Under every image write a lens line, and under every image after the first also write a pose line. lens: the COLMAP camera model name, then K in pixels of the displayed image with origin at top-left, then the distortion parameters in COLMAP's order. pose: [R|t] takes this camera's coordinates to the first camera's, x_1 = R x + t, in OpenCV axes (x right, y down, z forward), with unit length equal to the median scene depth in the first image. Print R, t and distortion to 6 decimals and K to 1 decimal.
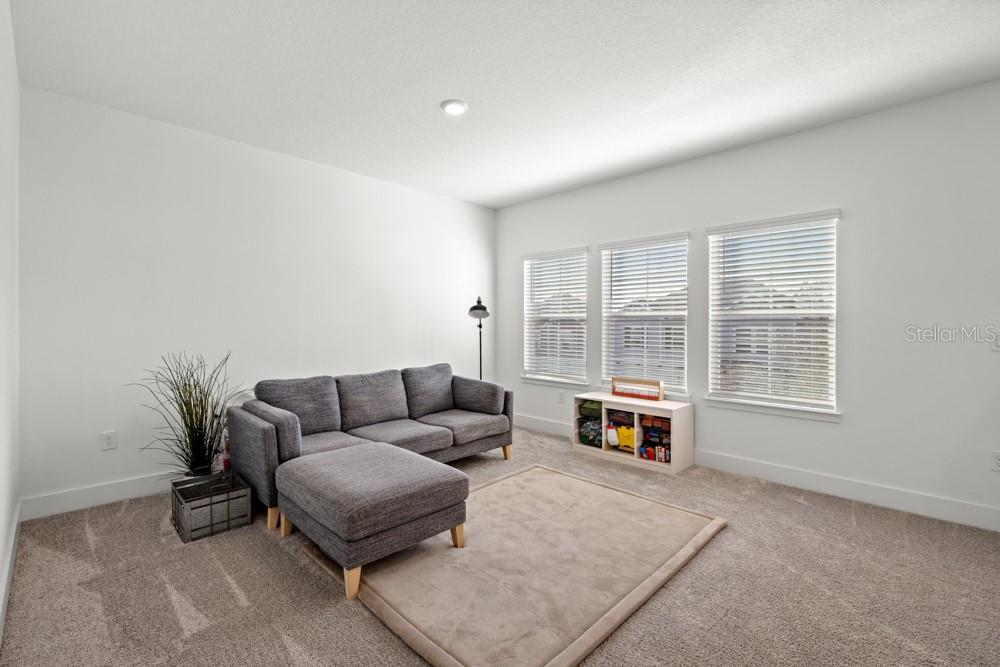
lens RADIAL K [[433.4, 0, 499.0], [0, 433.4, 330.9], [0, 0, 1]] dist [-0.000749, 0.001188]
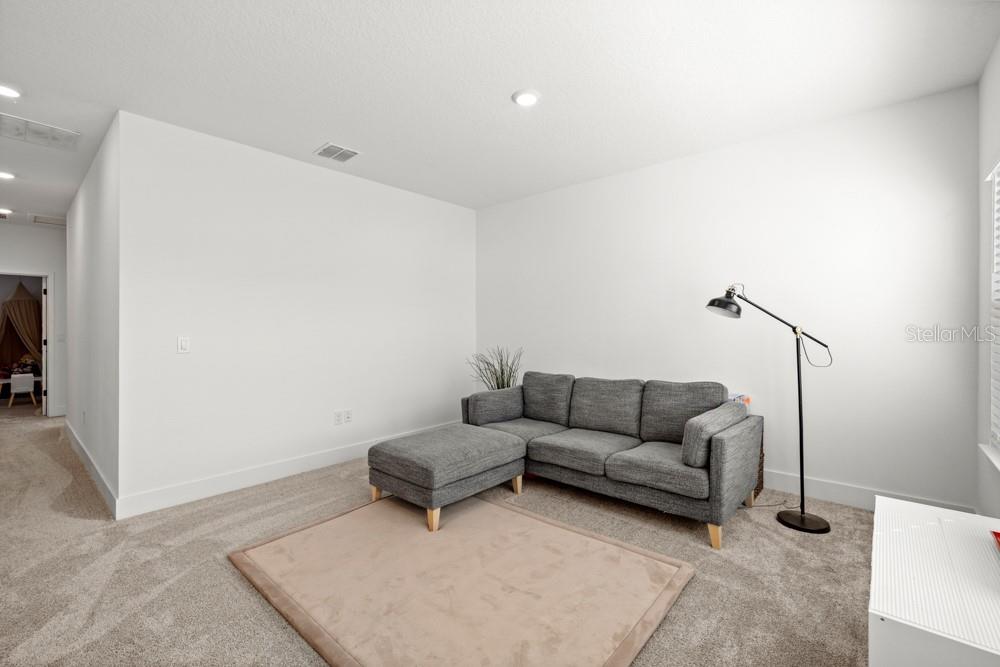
lens RADIAL K [[433.4, 0, 499.0], [0, 433.4, 332.0], [0, 0, 1]] dist [-0.000749, 0.001188]
pose [[0.057438, 0.004793, -0.998338, 0.692678], [-0.005039, 0.999977, 0.004511, -0.011176], [0.998336, 0.004772, 0.057461, 0.742245]]
